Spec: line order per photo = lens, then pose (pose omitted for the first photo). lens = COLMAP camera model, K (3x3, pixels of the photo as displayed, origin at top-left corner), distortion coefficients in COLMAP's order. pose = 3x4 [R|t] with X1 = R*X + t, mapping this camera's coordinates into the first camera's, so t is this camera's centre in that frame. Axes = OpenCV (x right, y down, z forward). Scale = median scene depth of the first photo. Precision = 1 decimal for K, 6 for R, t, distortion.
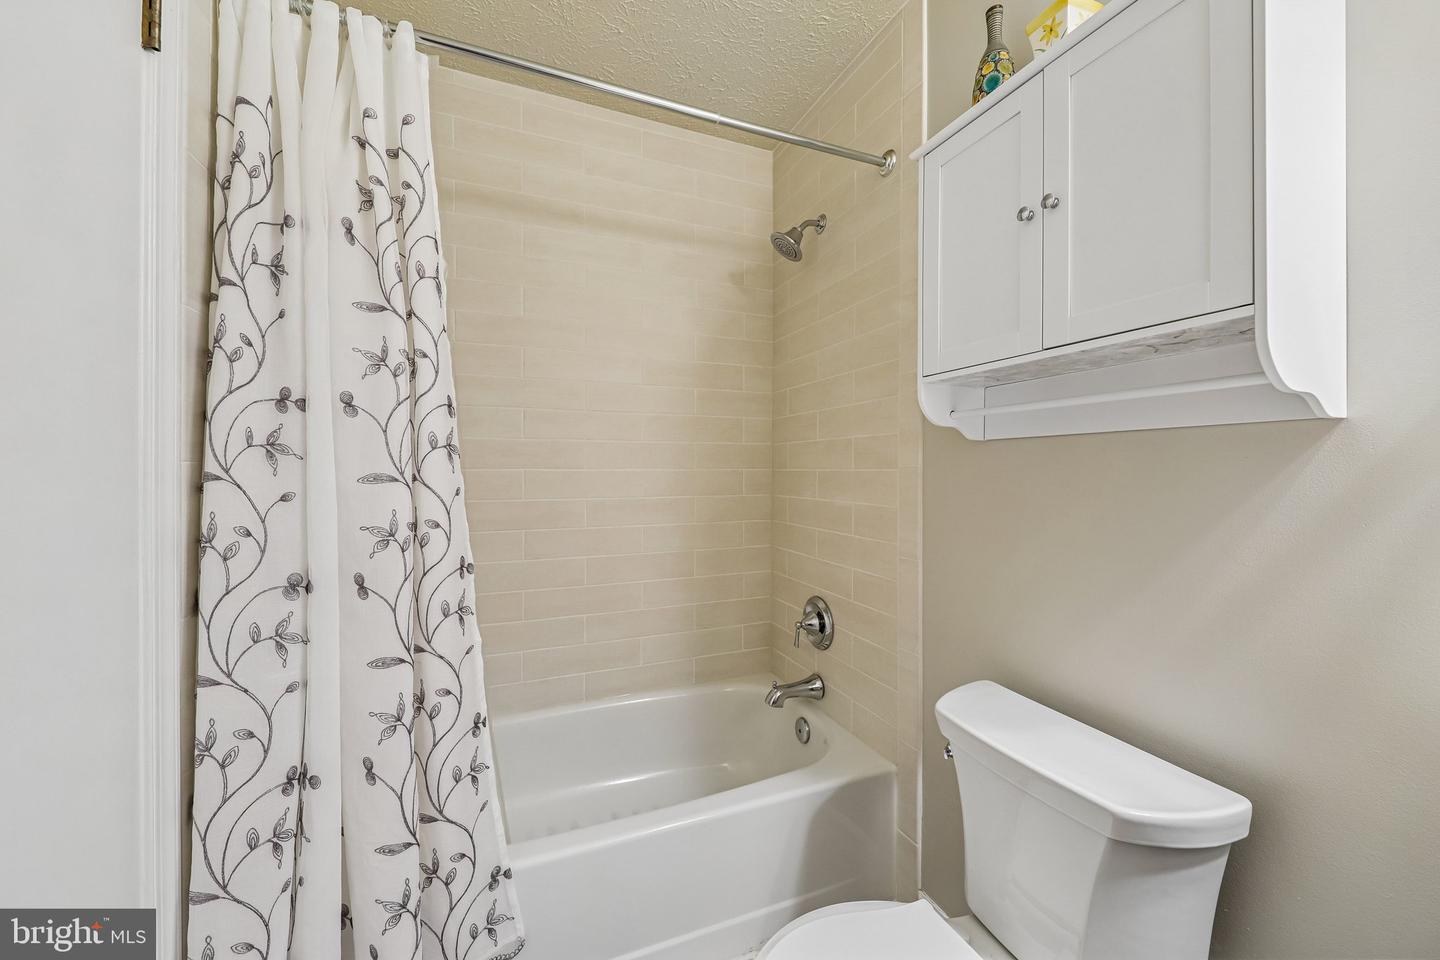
lens RADIAL K [[543.7, 0, 714.9], [0, 543.7, 473.5], [0, 0, 1]] dist [0.017284, -0.012844]
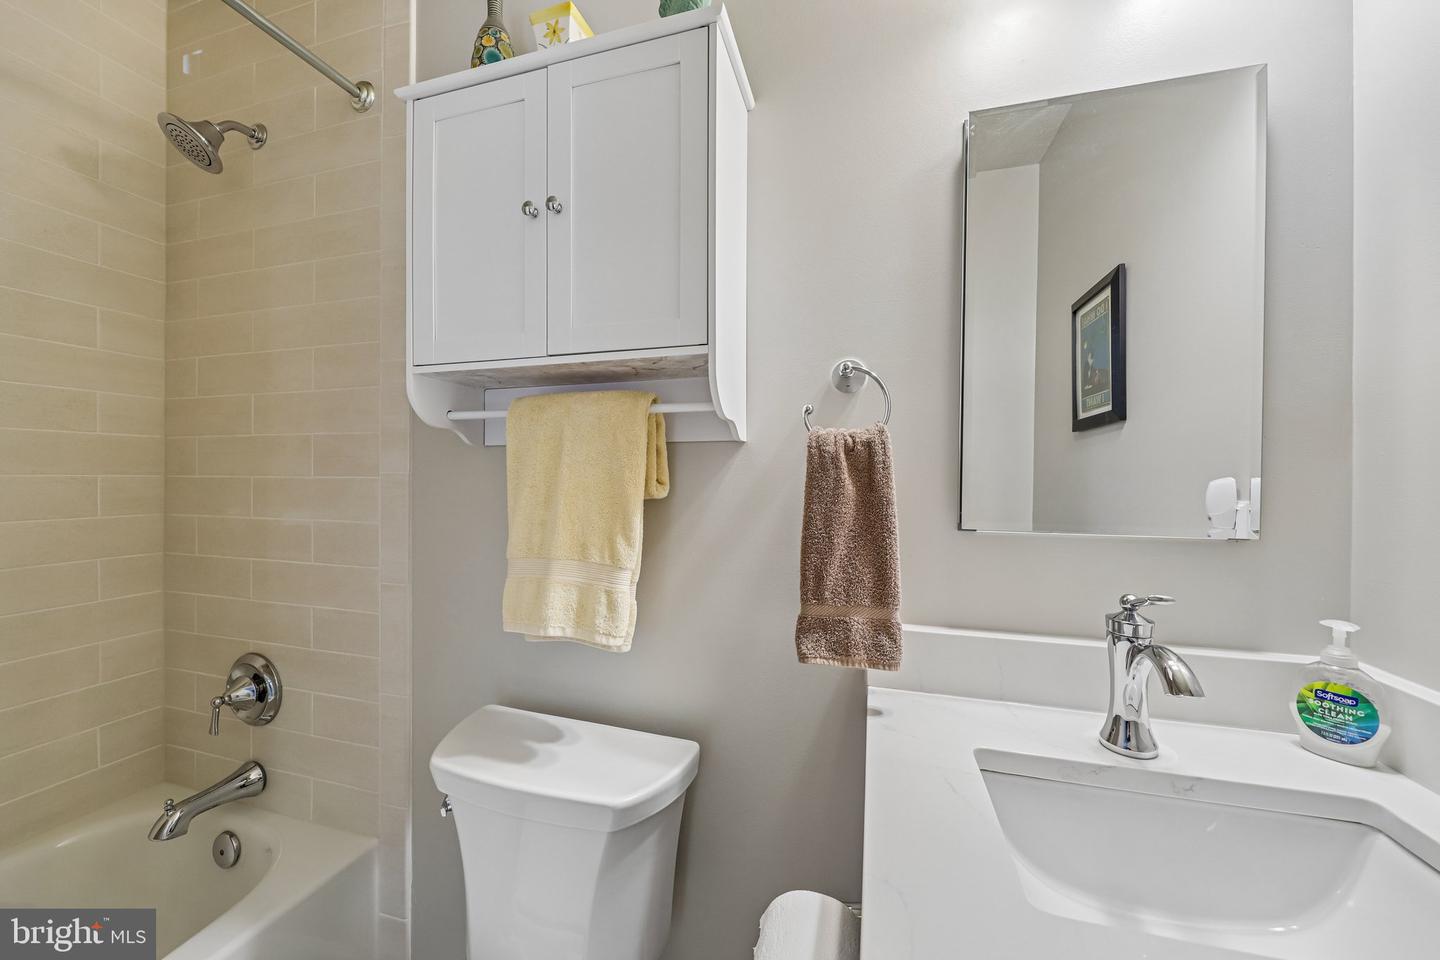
lens RADIAL K [[528.0, 0, 720.0], [0, 528.0, 480.0], [0, 0, 1]] dist [0.002331, -0.003635]
pose [[0.621687, -0.002959, 0.783260, 0.033131], [0.001343, 0.999995, 0.002711, -0.003946], [-0.783265, -0.000633, 0.621688, 0.105861]]
